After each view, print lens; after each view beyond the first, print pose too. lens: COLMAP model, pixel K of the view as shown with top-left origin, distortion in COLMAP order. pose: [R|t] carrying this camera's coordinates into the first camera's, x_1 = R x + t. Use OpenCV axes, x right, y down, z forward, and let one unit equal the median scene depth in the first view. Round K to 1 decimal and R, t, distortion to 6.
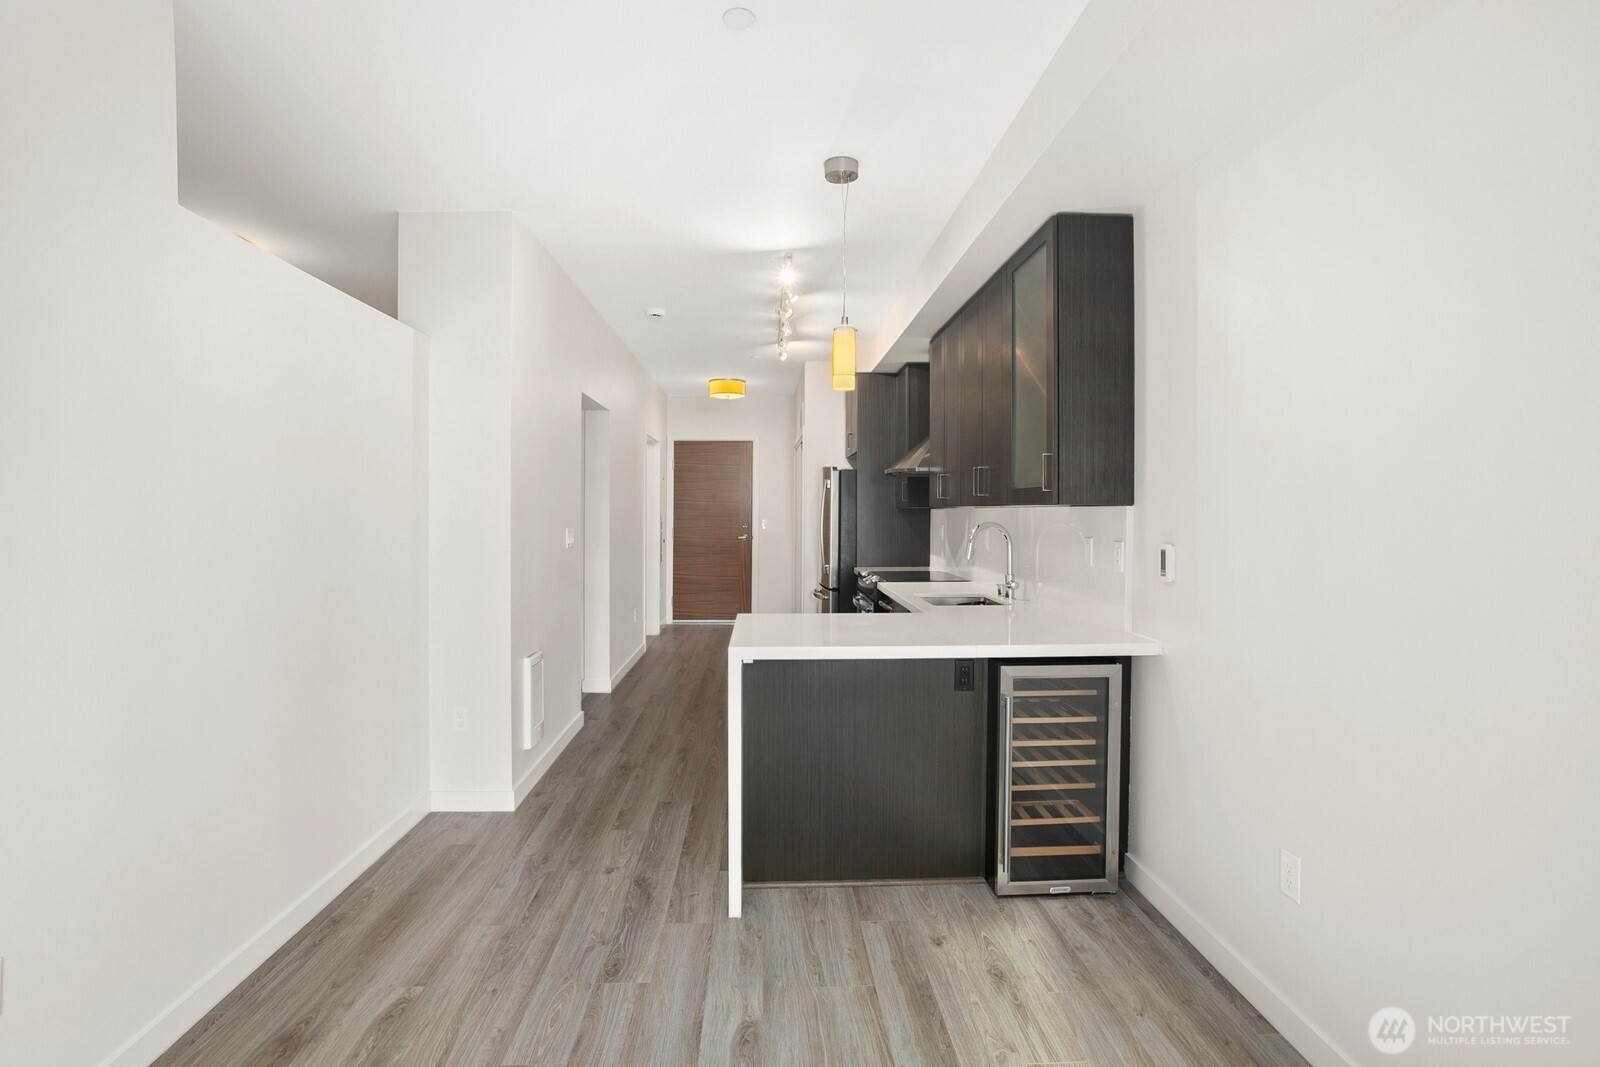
lens RADIAL K [[774.5, 0, 796.4], [0, 774.5, 538.1], [0, 0, 1]] dist [-0.084291, 0.040626]
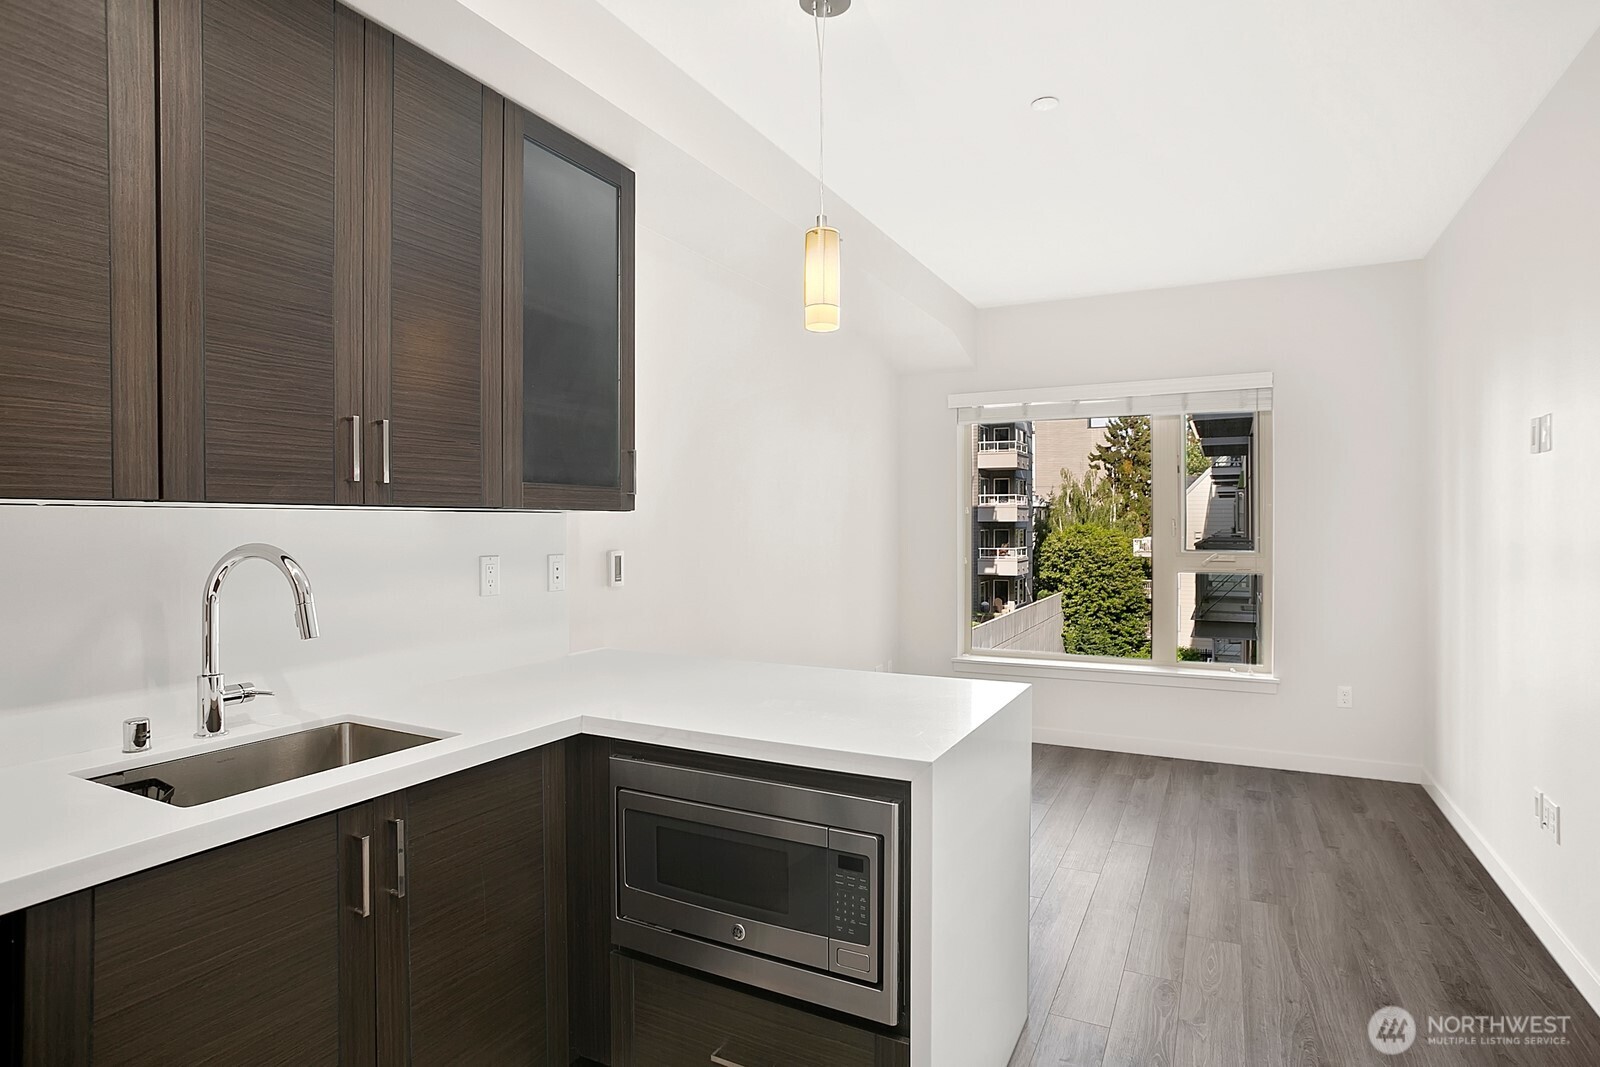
lens RADIAL K [[840.3, 0, 800.6], [0, 840.3, 523.9], [0, 0, 1]] dist [-0.080118, 0.050841]
pose [[-0.866722, -0.001232, 0.498791, -0.239064], [0.015165, 0.999470, 0.028820, -0.045555], [-0.498562, 0.032543, -0.866243, 1.415503]]
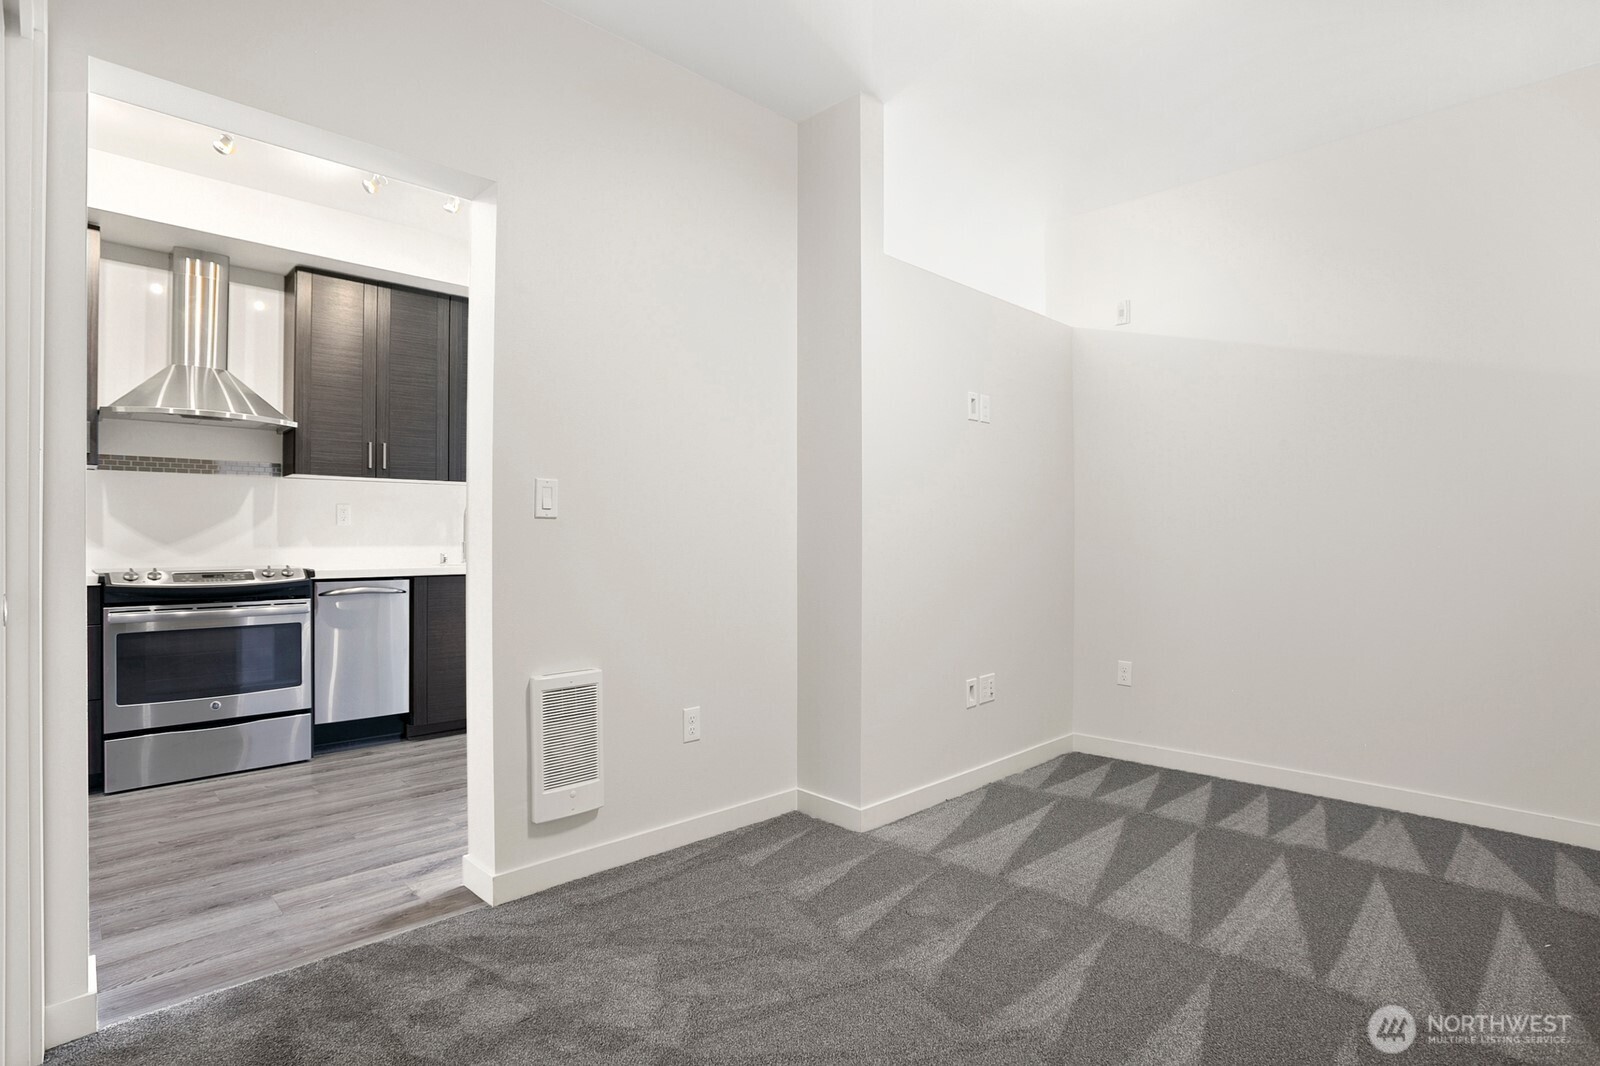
lens RADIAL K [[798.7, 0, 800.0], [0, 798.7, 533.0], [0, 0, 1]] dist [-0.074975, 0.032906]
pose [[-0.667656, -0.004152, 0.744459, -1.129792], [0.020732, 0.999493, 0.024168, 0.017906], [-0.744182, 0.031570, -0.667231, 1.662584]]
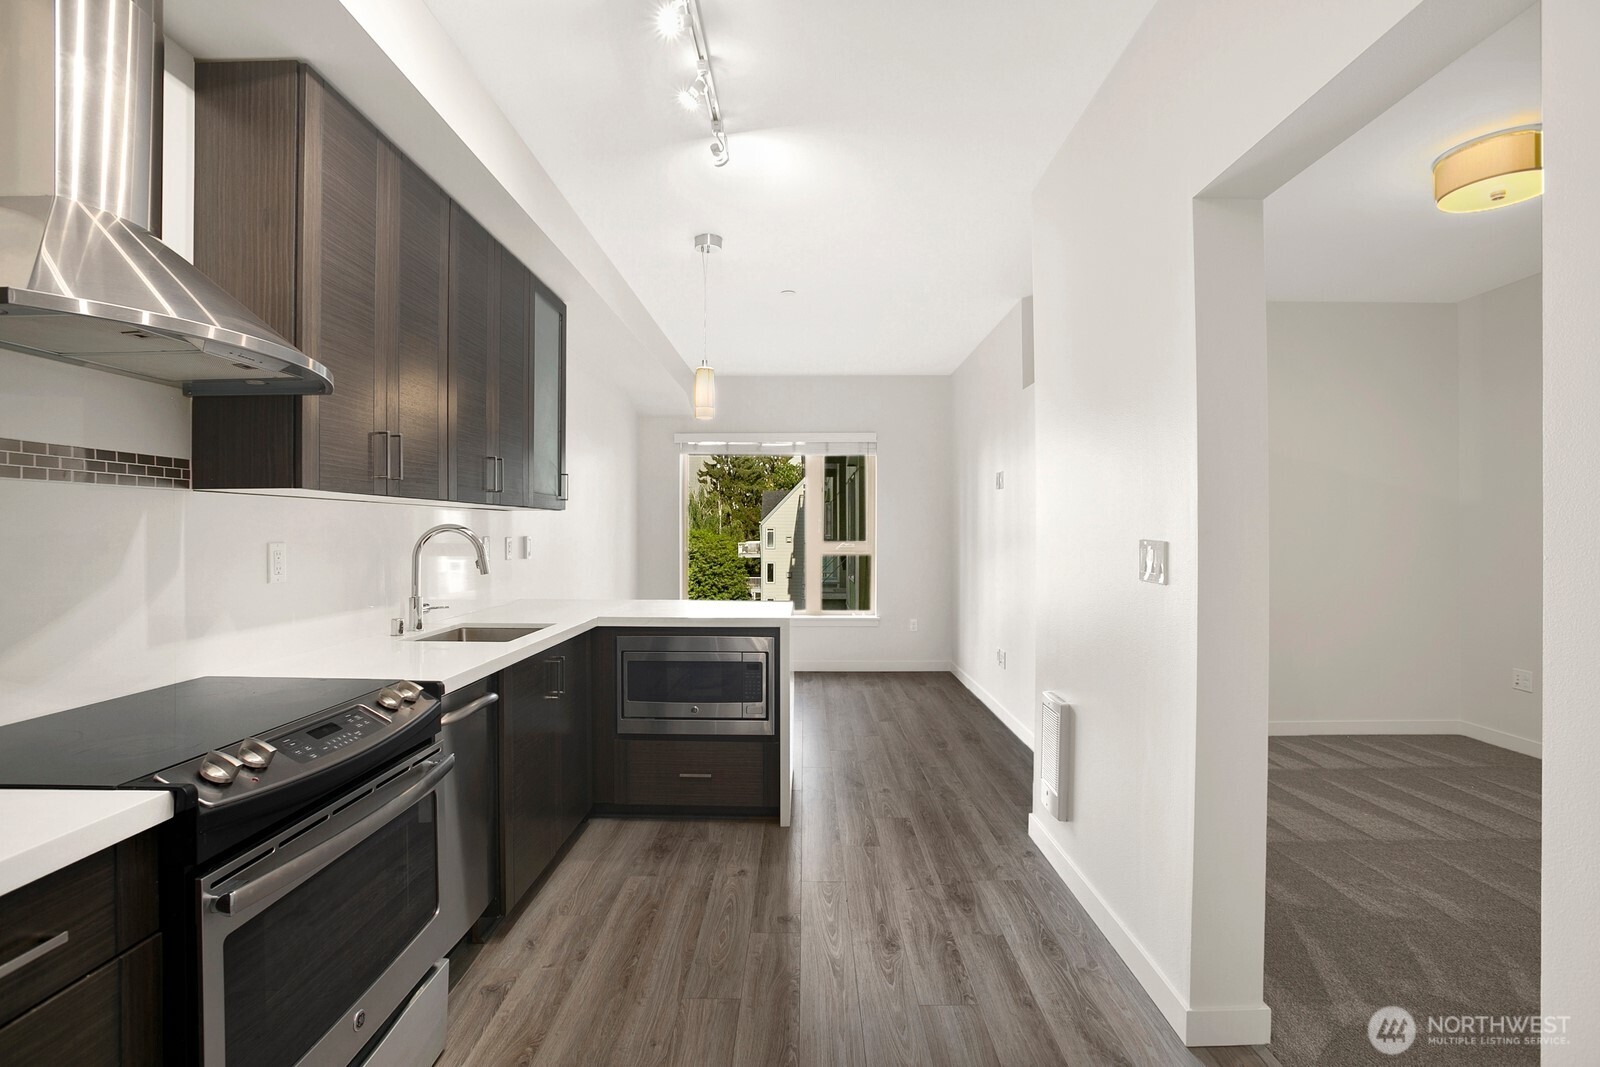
lens RADIAL K [[773.7, 0, 797.9], [0, 773.7, 528.7], [0, 0, 1]] dist [-0.086129, 0.038679]
pose [[-0.998535, -0.004727, 0.053895, -0.139276], [-0.003150, 0.999566, 0.029302, -0.045204], [-0.054010, 0.029089, -0.998117, 1.973898]]
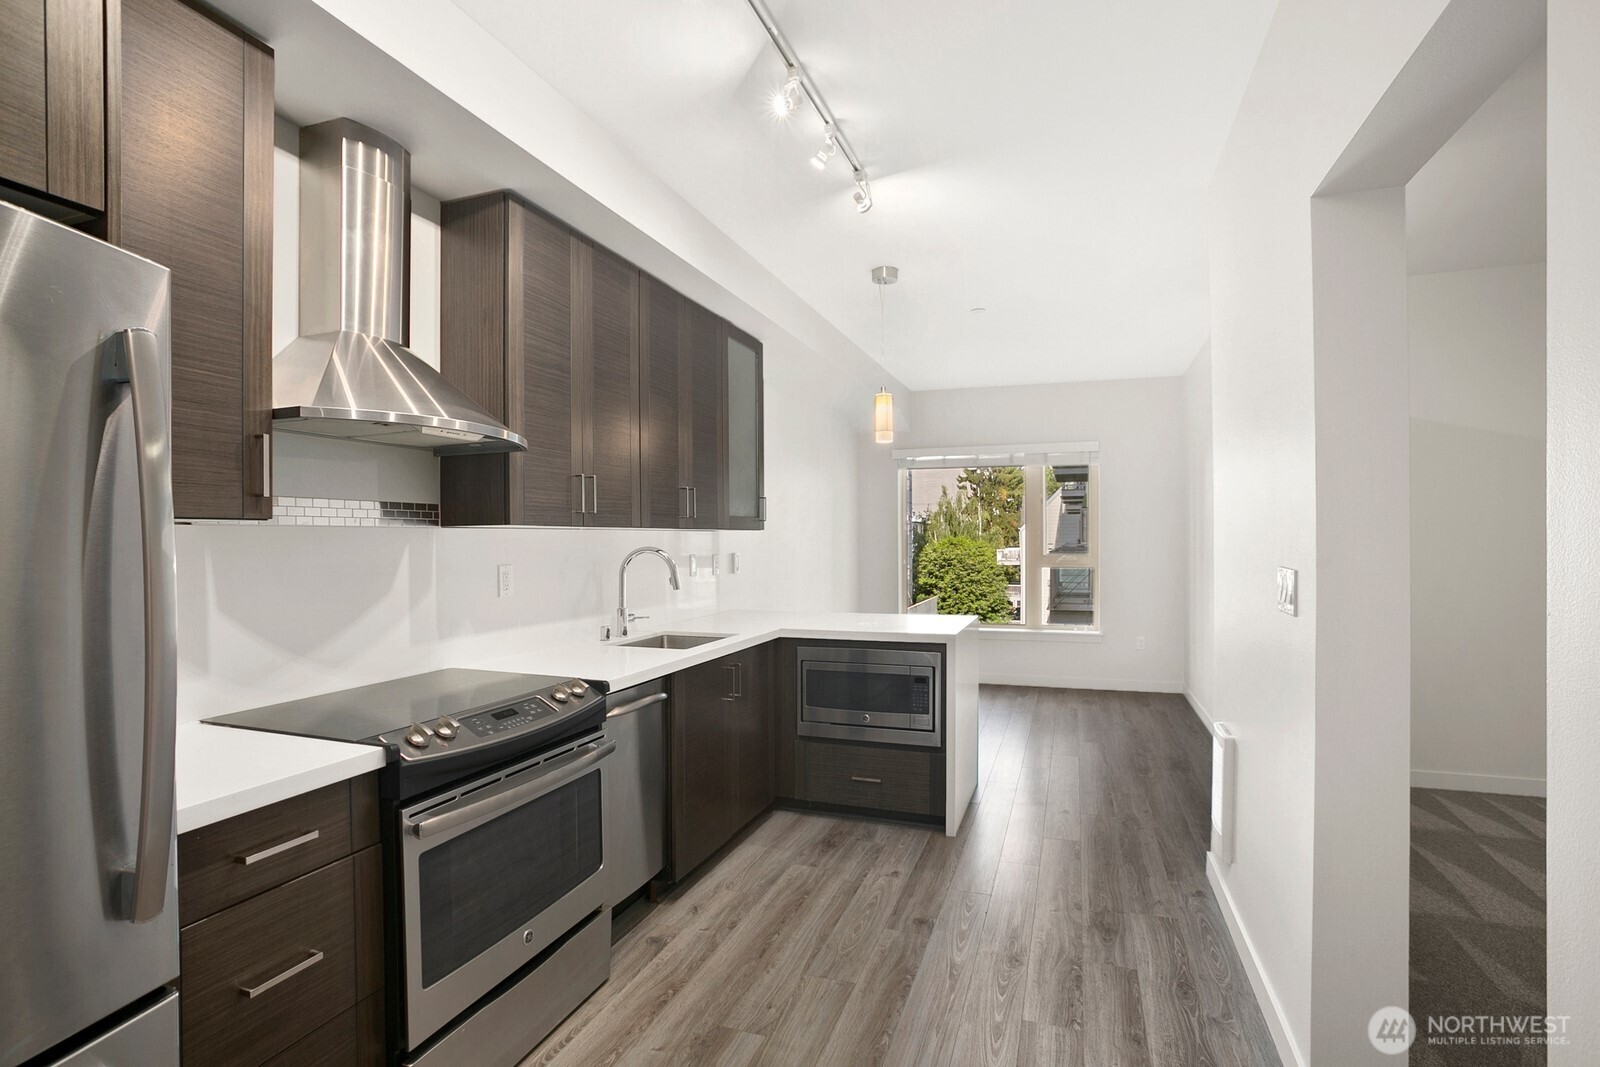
lens RADIAL K [[774.5, 0, 796.4], [0, 774.5, 538.1], [0, 0, 1]] dist [-0.084291, 0.040626]
pose [[-0.923843, 0.000905, 0.382771, -0.270514], [0.014060, 0.999403, 0.031570, -0.064104], [-0.382514, 0.034548, -0.923304, 2.005705]]
